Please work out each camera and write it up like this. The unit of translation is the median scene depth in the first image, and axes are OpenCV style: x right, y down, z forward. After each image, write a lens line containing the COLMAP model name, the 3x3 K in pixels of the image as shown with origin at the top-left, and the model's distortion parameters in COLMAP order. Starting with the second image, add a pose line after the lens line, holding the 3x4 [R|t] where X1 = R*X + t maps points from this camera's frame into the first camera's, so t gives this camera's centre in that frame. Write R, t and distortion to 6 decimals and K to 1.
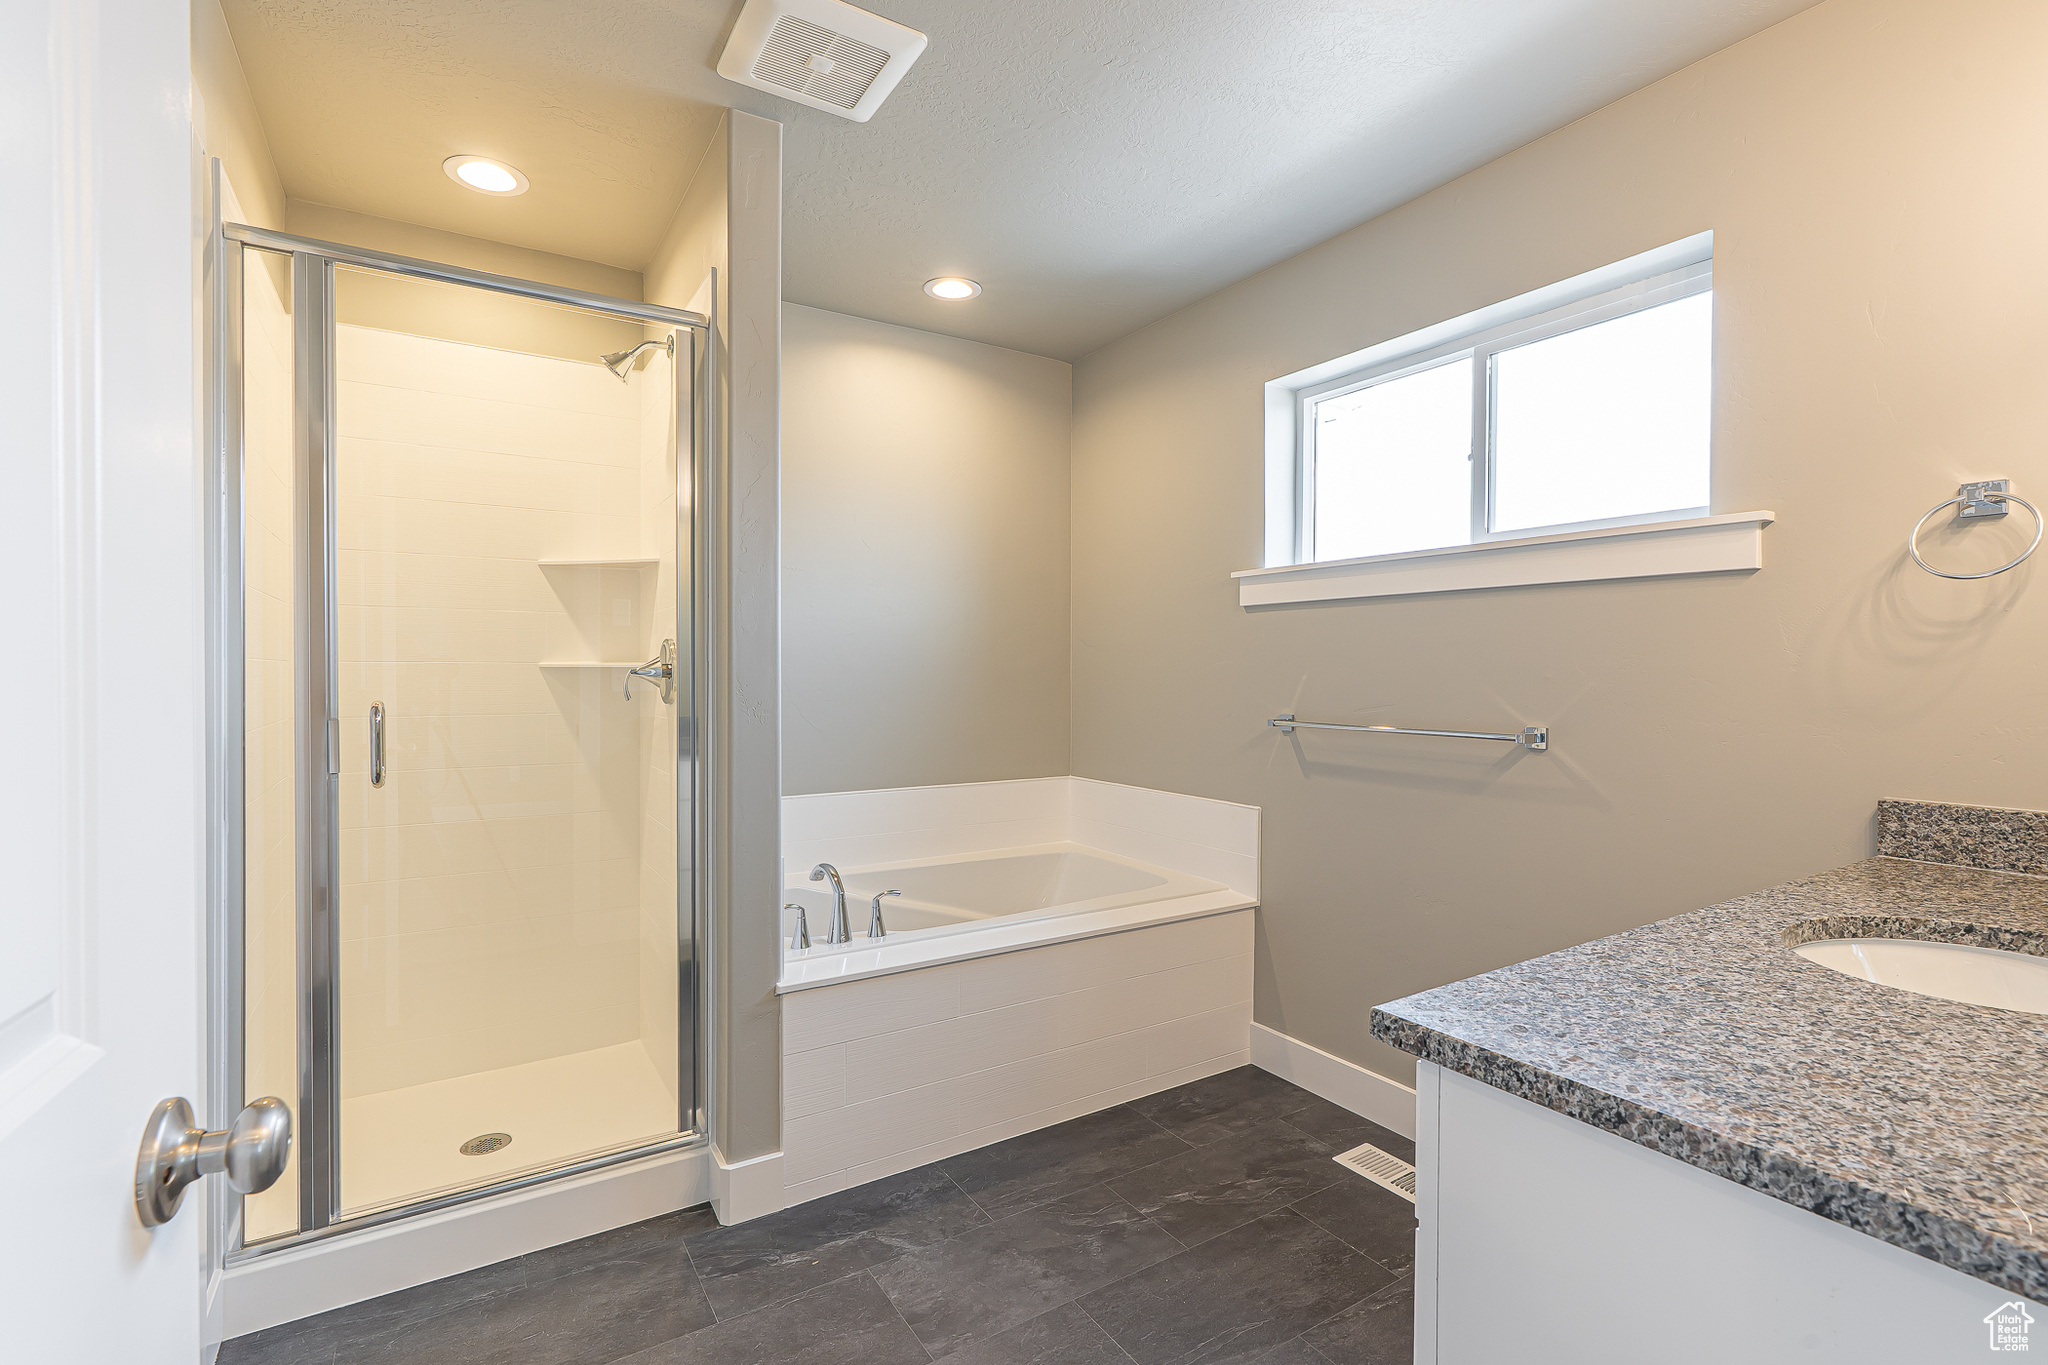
lens RADIAL K [[944.0, 0, 1024.0], [0, 944.0, 682.5], [0, 0, 1]] dist [0.017740, 0.000224]
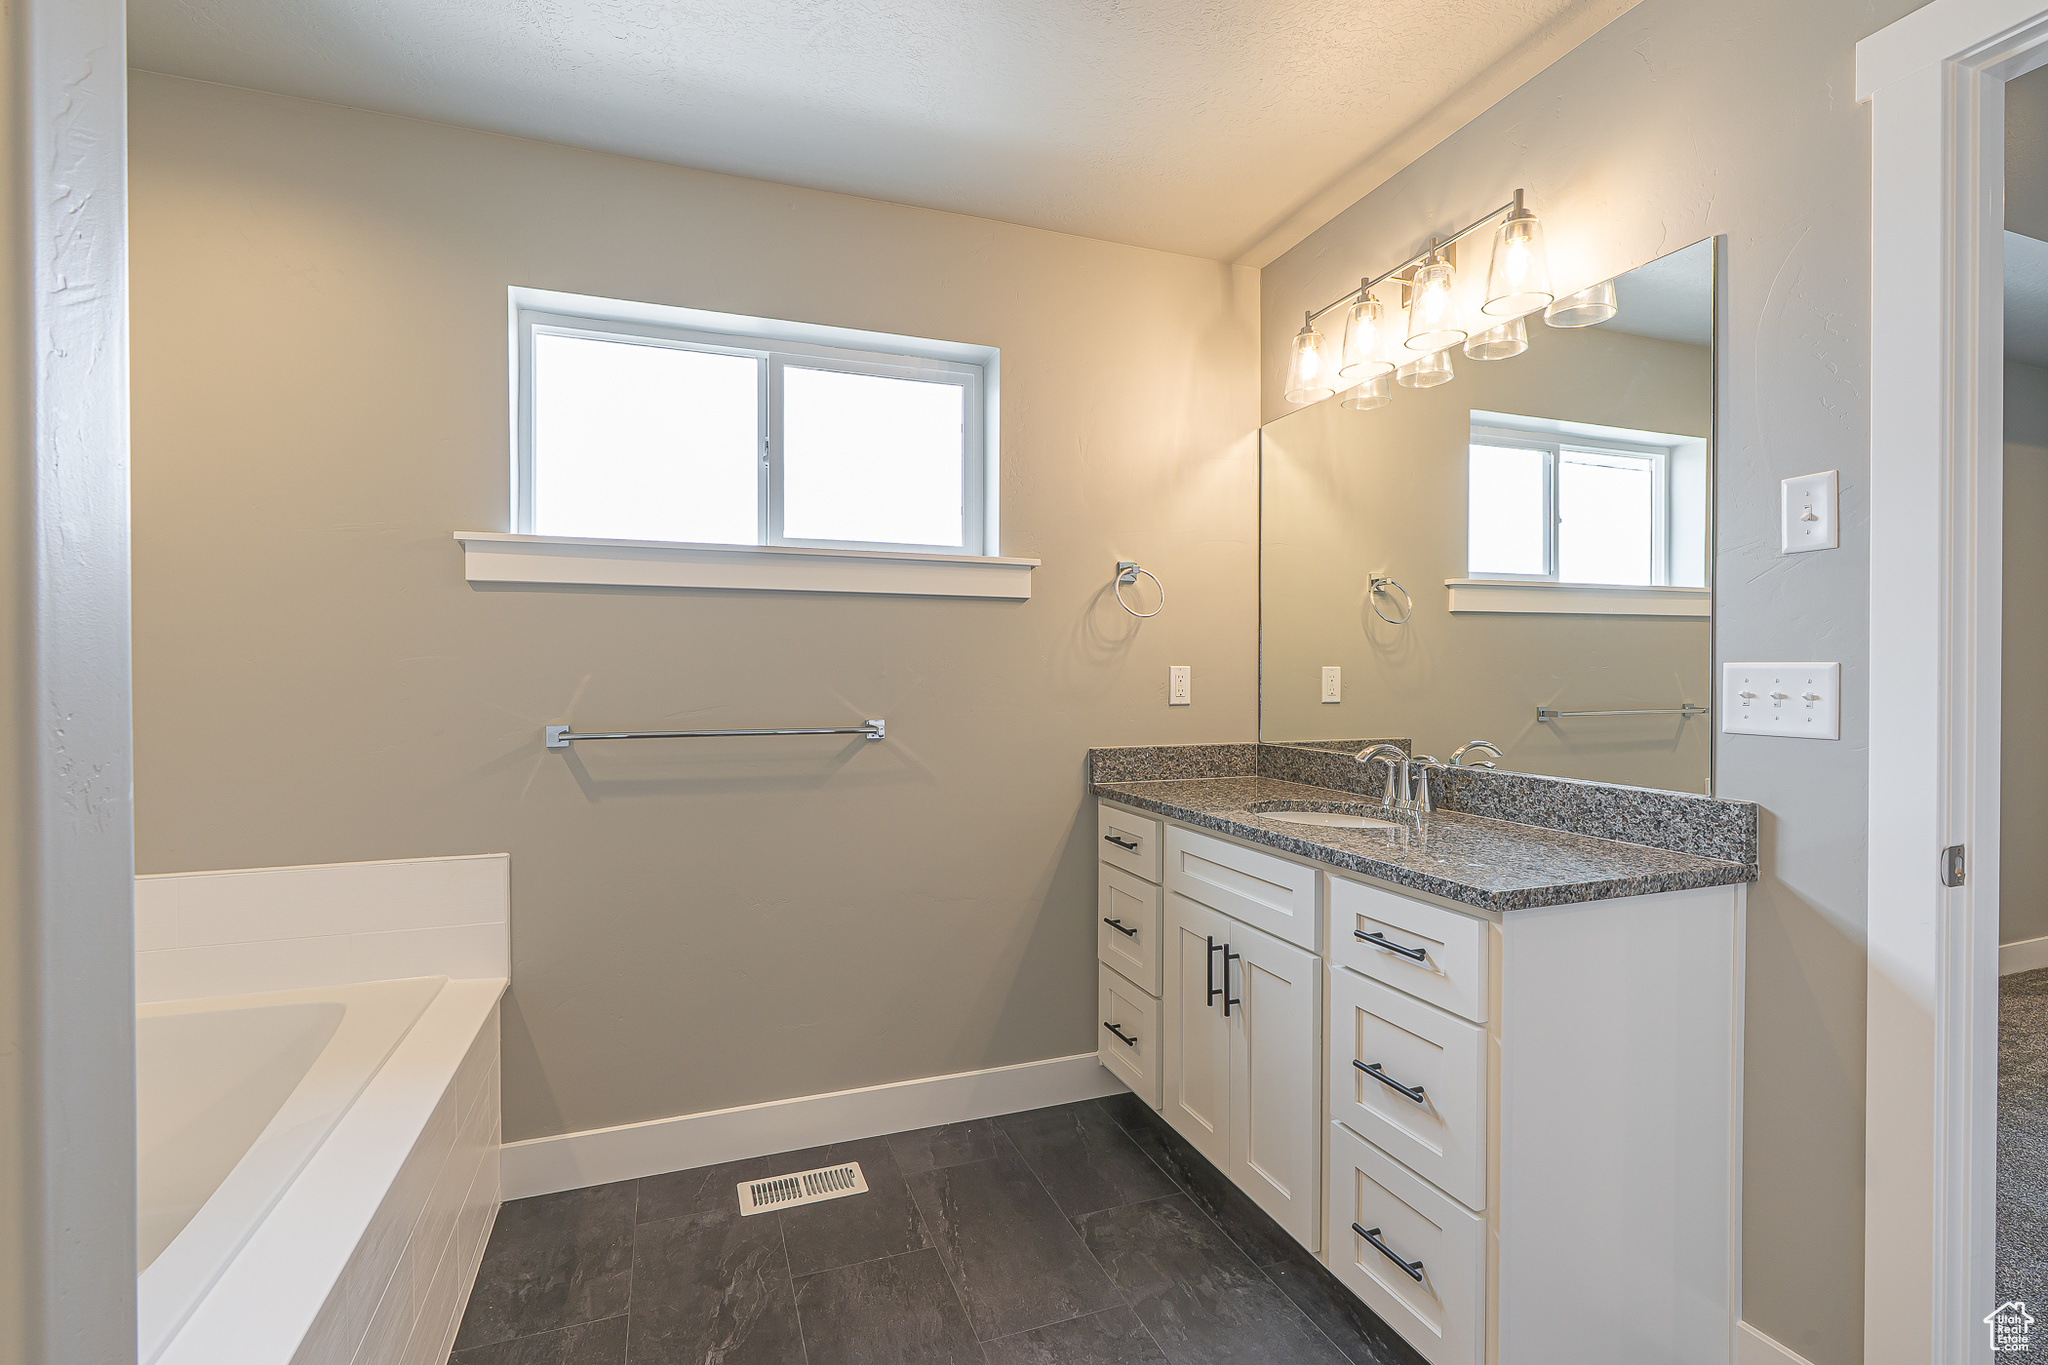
lens RADIAL K [[932.0, 0, 1015.4], [0, 932.0, 687.7], [0, 0, 1]] dist [-0.001512, 0.000244]
pose [[0.207792, -0.013806, 0.978076, -0.494338], [0.015669, 0.999819, 0.010784, -0.000312], [-0.978048, 0.013084, 0.207971, 0.588439]]
